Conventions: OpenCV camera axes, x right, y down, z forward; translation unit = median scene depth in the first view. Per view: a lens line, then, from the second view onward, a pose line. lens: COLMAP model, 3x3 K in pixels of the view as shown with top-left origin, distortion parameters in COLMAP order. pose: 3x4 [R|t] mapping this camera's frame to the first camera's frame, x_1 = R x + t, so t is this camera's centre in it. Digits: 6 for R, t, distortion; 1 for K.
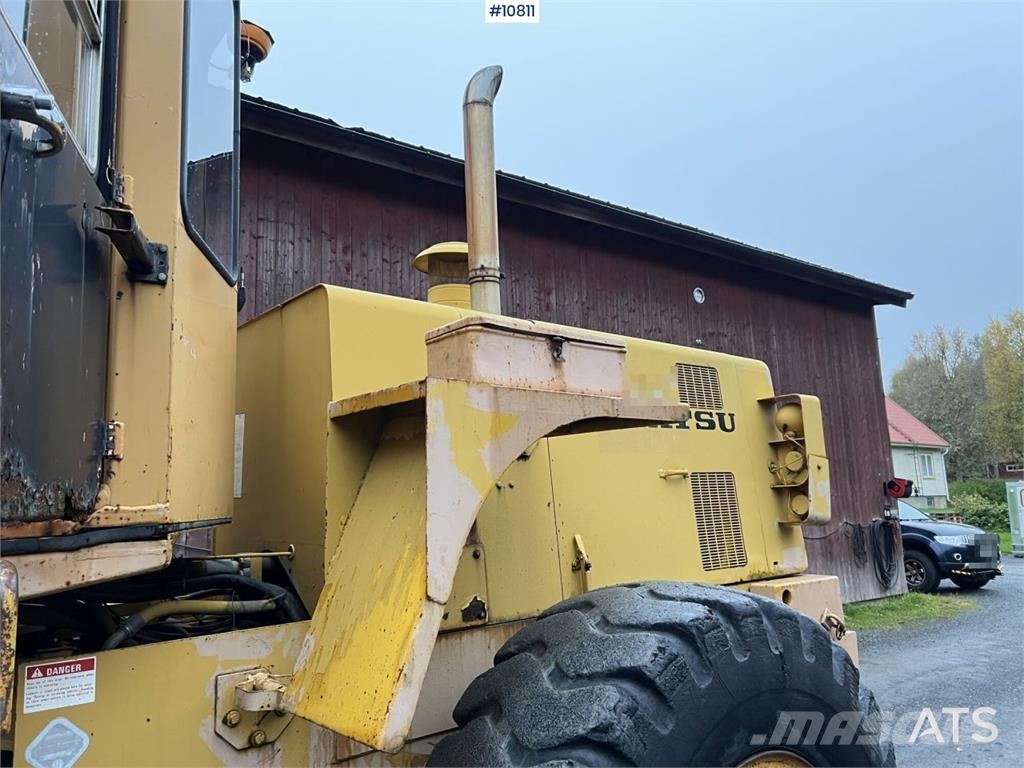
lens RADIAL K [[770.6, 0, 518.8], [0, 770.6, 375.8], [0, 0, 1]] dist [0.062674, -0.071395]
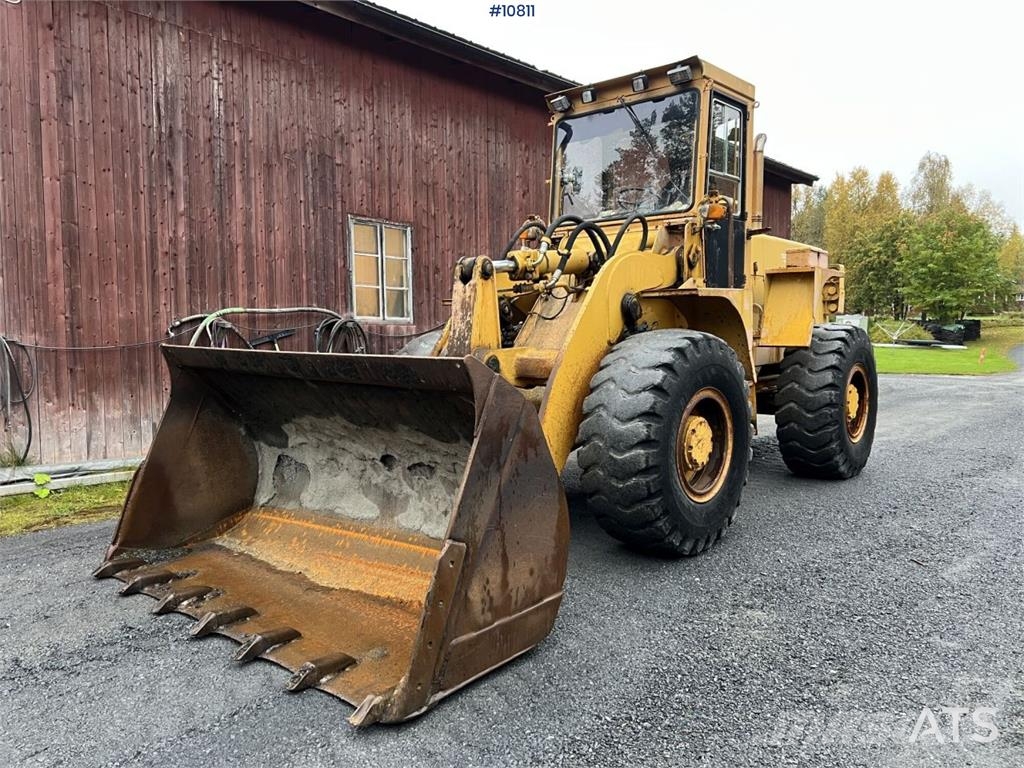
lens RADIAL K [[770.6, 0, 506.7], [0, 770.6, 388.3], [0, 0, 1]] dist [0.062674, -0.071395]
pose [[0.983857, 0.015022, 0.178322, -0.576558], [-0.056889, 0.971033, 0.232073, -0.055443], [-0.169671, -0.238471, 0.956213, -0.672235]]
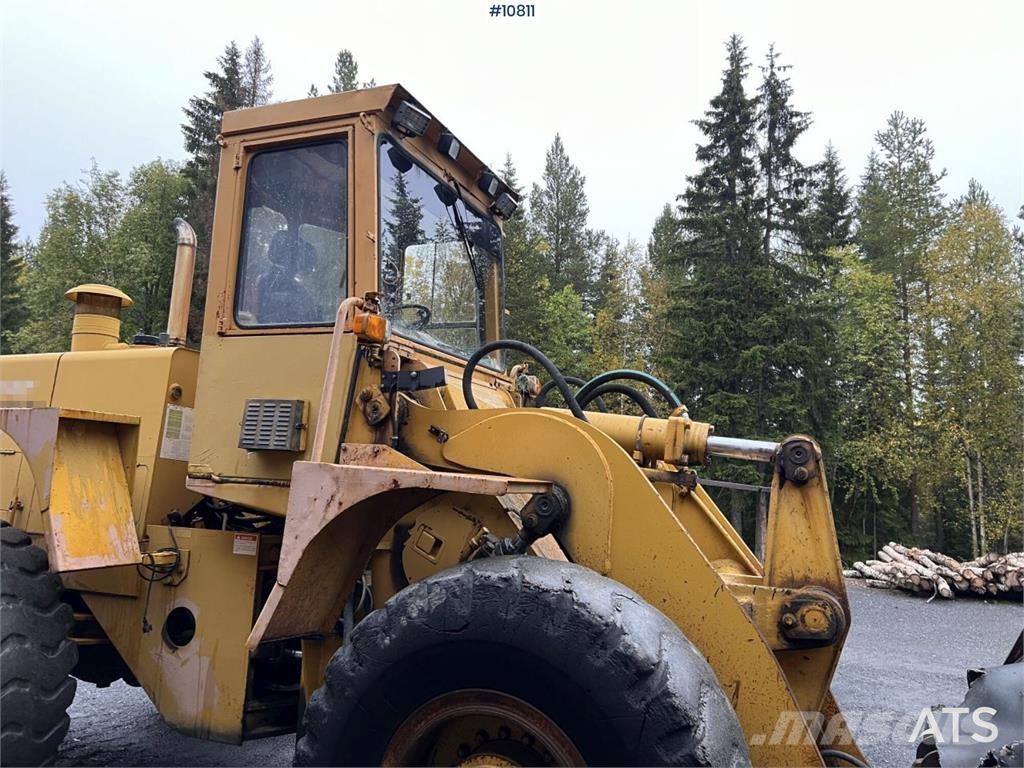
lens RADIAL K [[770.6, 0, 517.7], [0, 770.6, 378.3], [0, 0, 1]] dist [0.062674, -0.071395]
pose [[-0.492769, 0.135142, 0.859602, -0.807131], [-0.158941, 0.957268, -0.241609, 0.105324], [-0.855521, -0.255683, -0.450232, 0.458385]]
